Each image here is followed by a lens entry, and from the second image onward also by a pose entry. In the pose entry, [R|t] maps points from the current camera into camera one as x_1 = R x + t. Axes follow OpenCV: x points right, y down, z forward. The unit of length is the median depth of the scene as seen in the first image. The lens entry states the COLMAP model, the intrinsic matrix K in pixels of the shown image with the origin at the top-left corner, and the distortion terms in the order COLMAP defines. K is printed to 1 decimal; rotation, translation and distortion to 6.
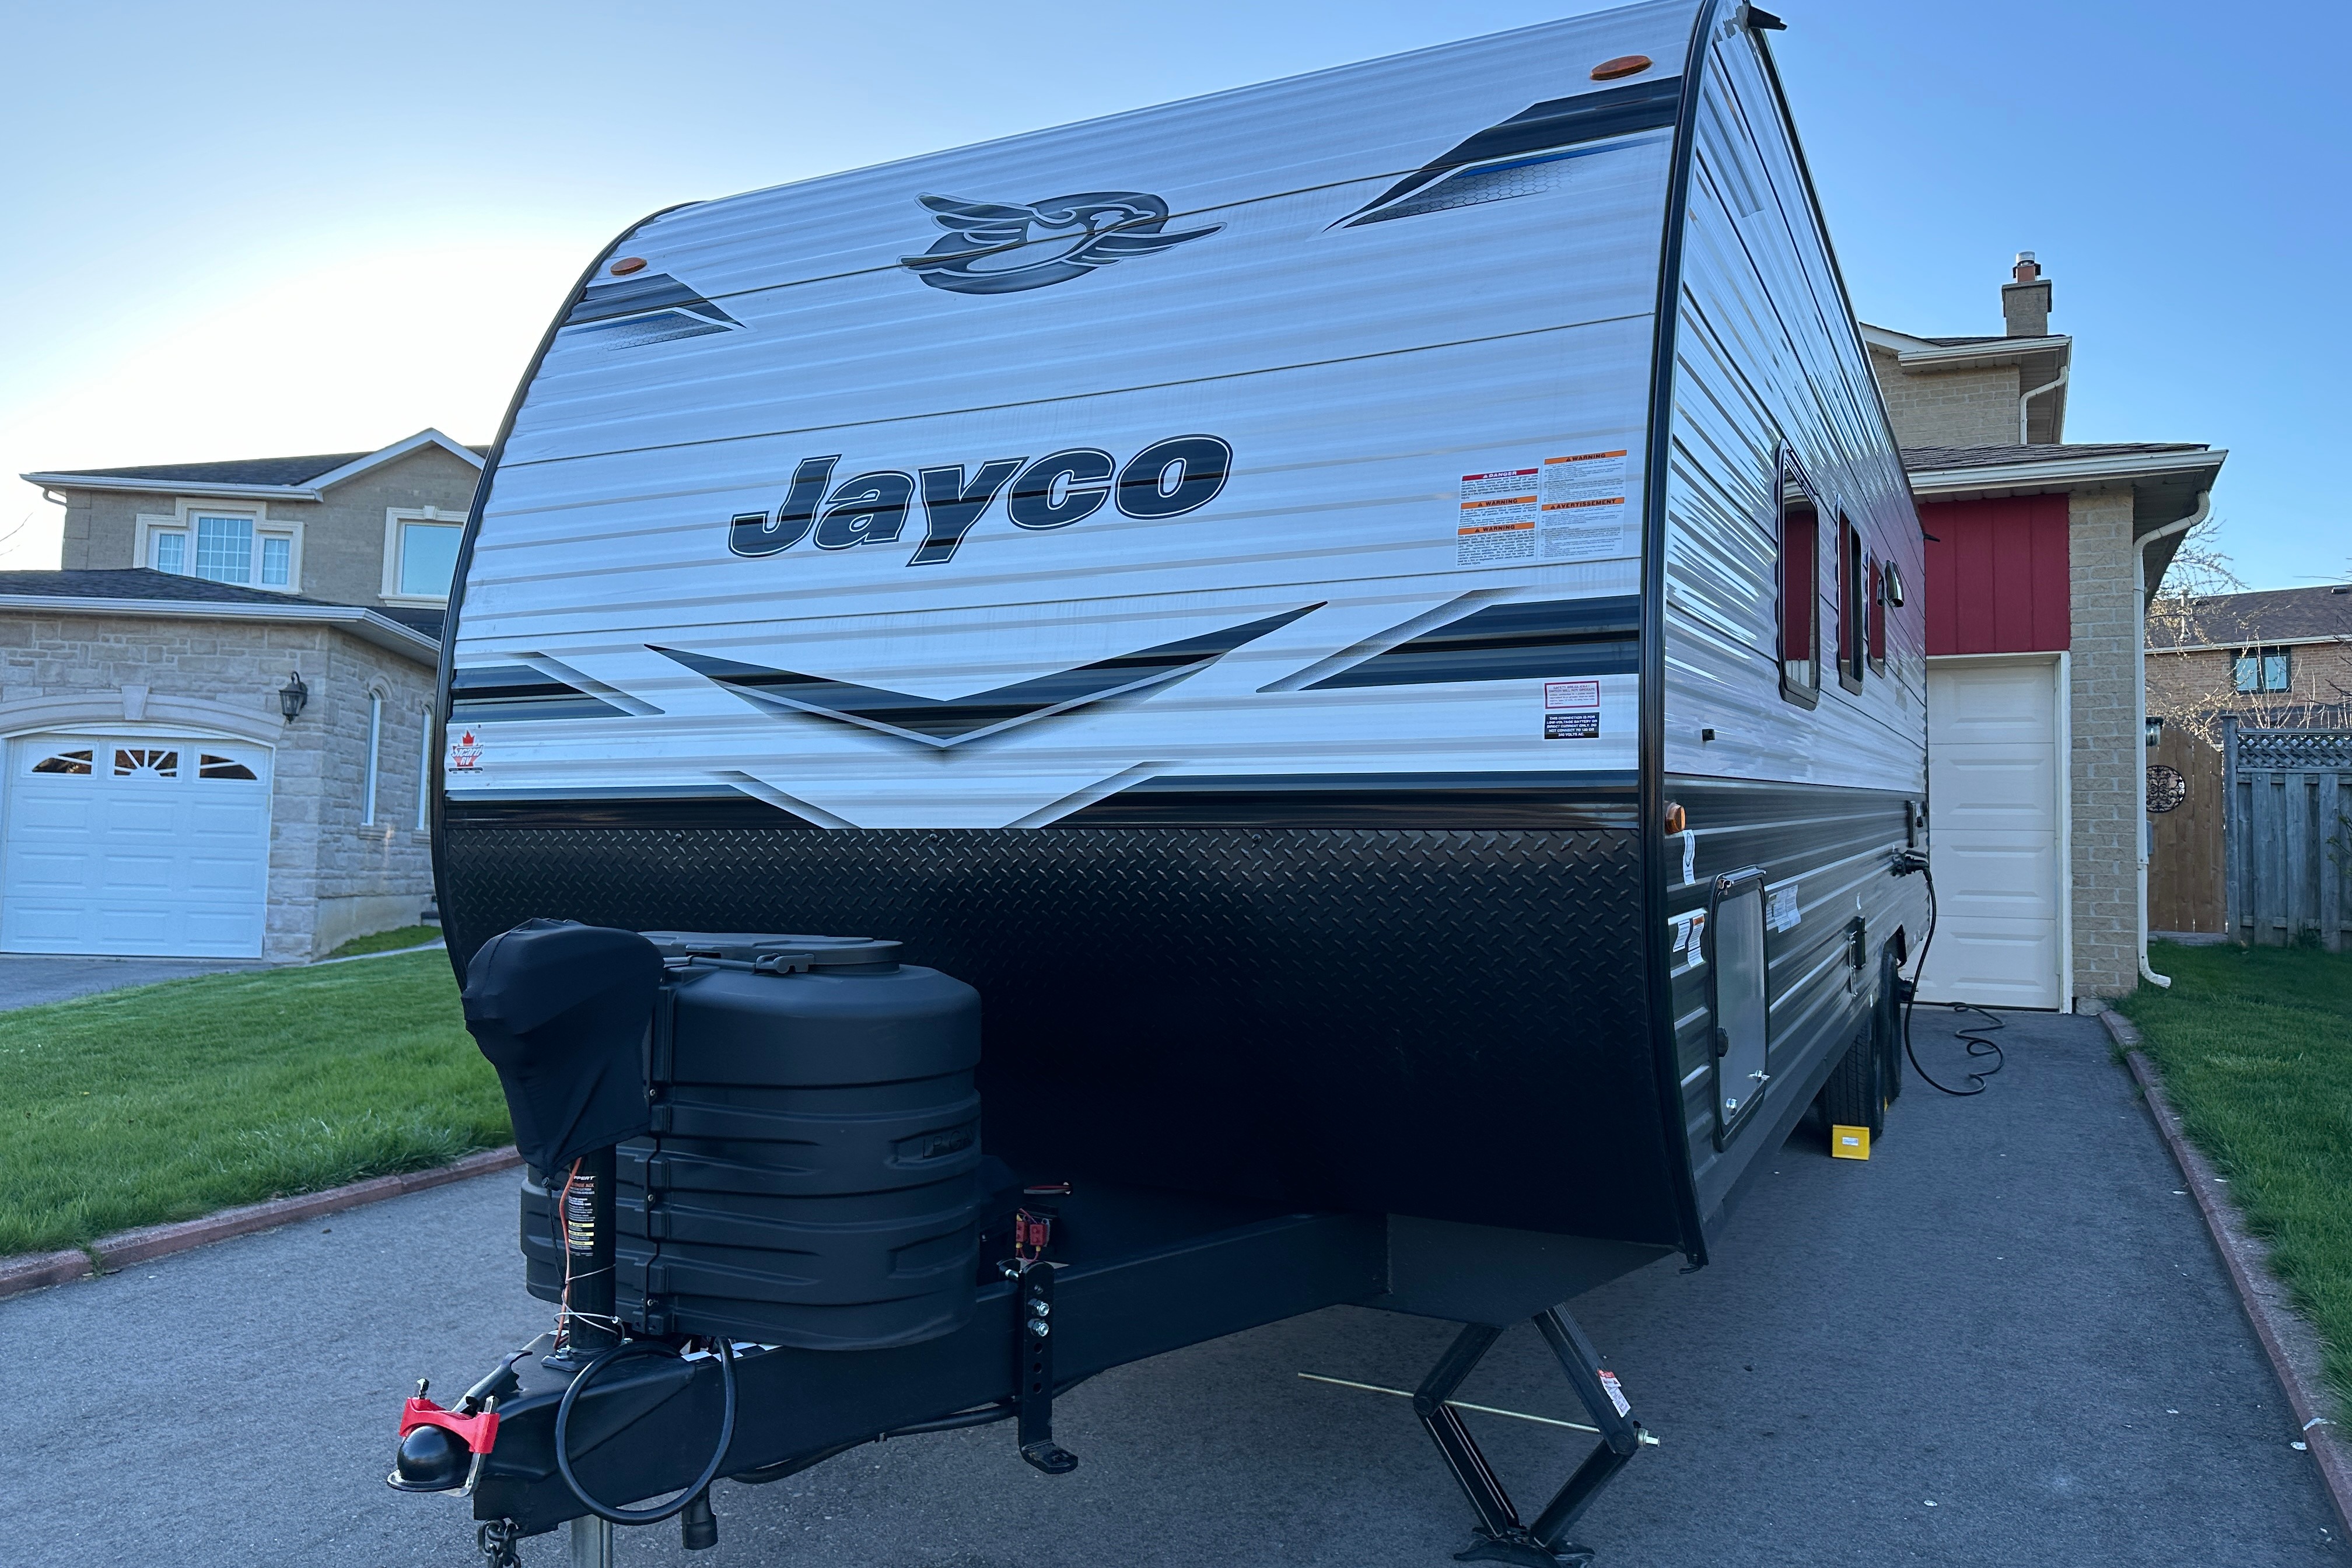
lens RADIAL K [[1580.1, 0, 1220.5], [0, 1580.1, 782.2], [0, 0, 1]] dist [0.029285, -0.029323]
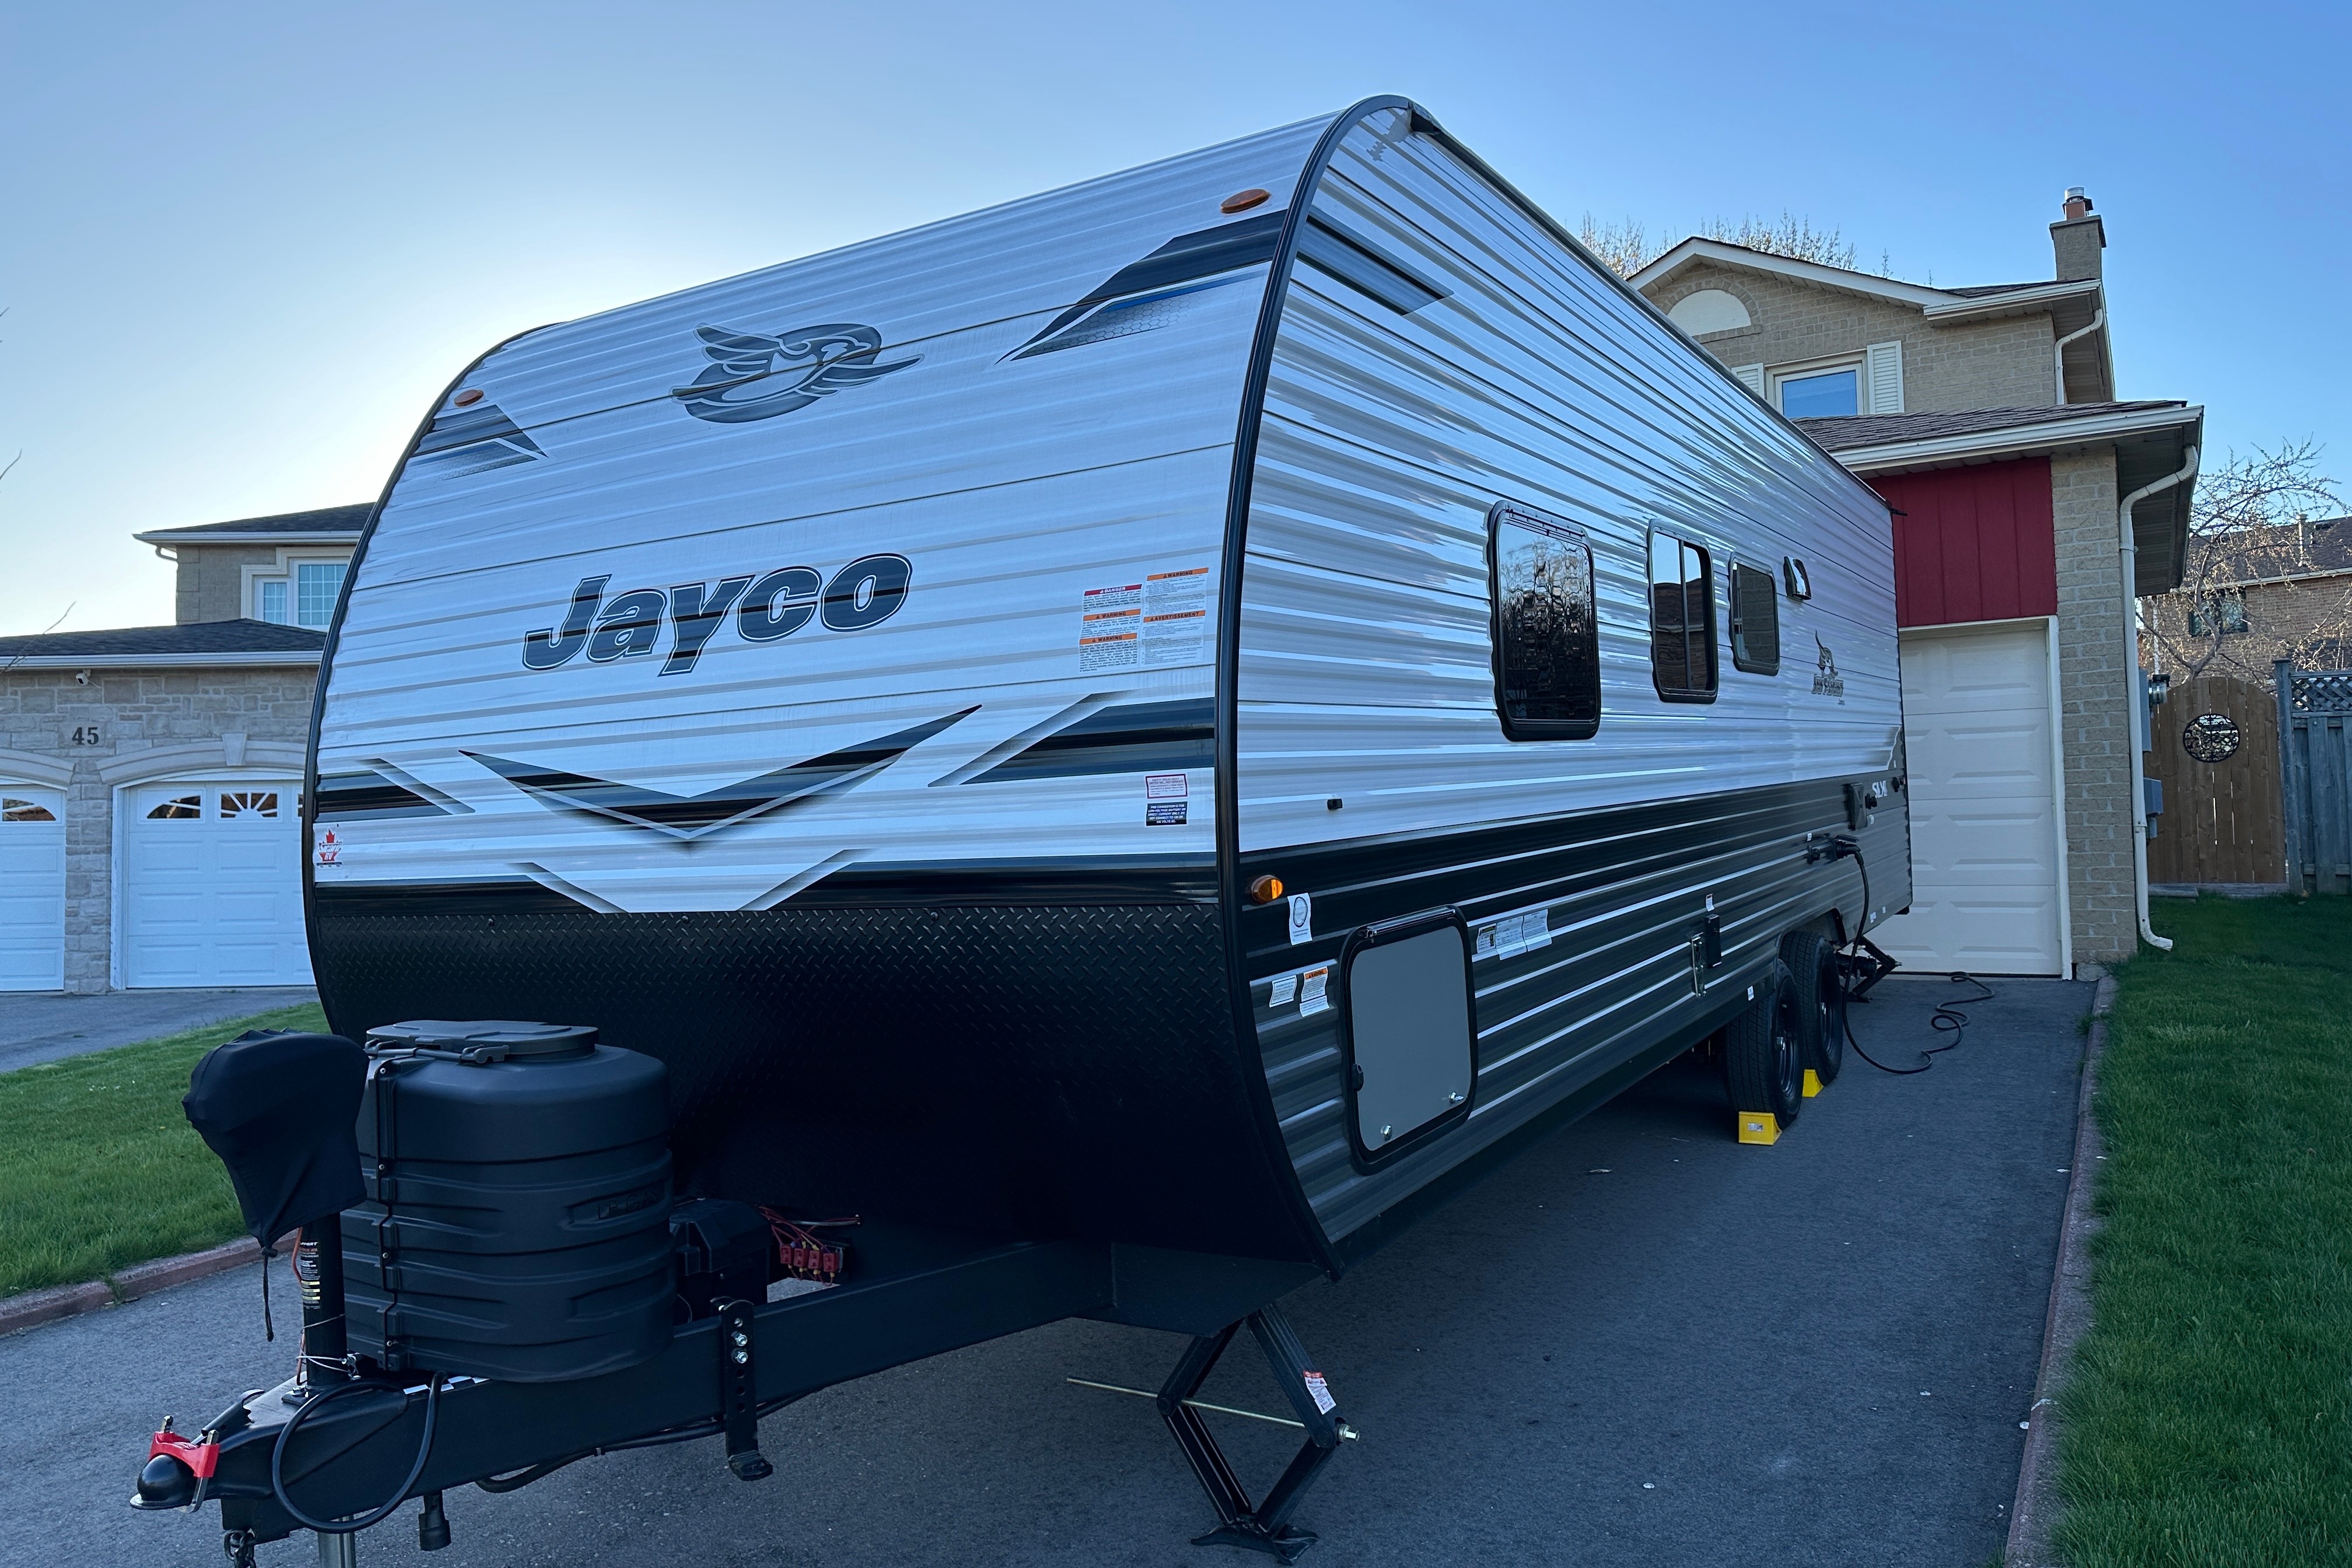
lens RADIAL K [[1580.1, 0, 1220.5], [0, 1580.1, 782.2], [0, 0, 1]] dist [0.029285, -0.029323]
pose [[0.996504, -0.046909, -0.069138, 0.260925], [0.047897, 0.998772, 0.012699, -0.054321], [0.068458, -0.015966, 0.997526, -0.094387]]
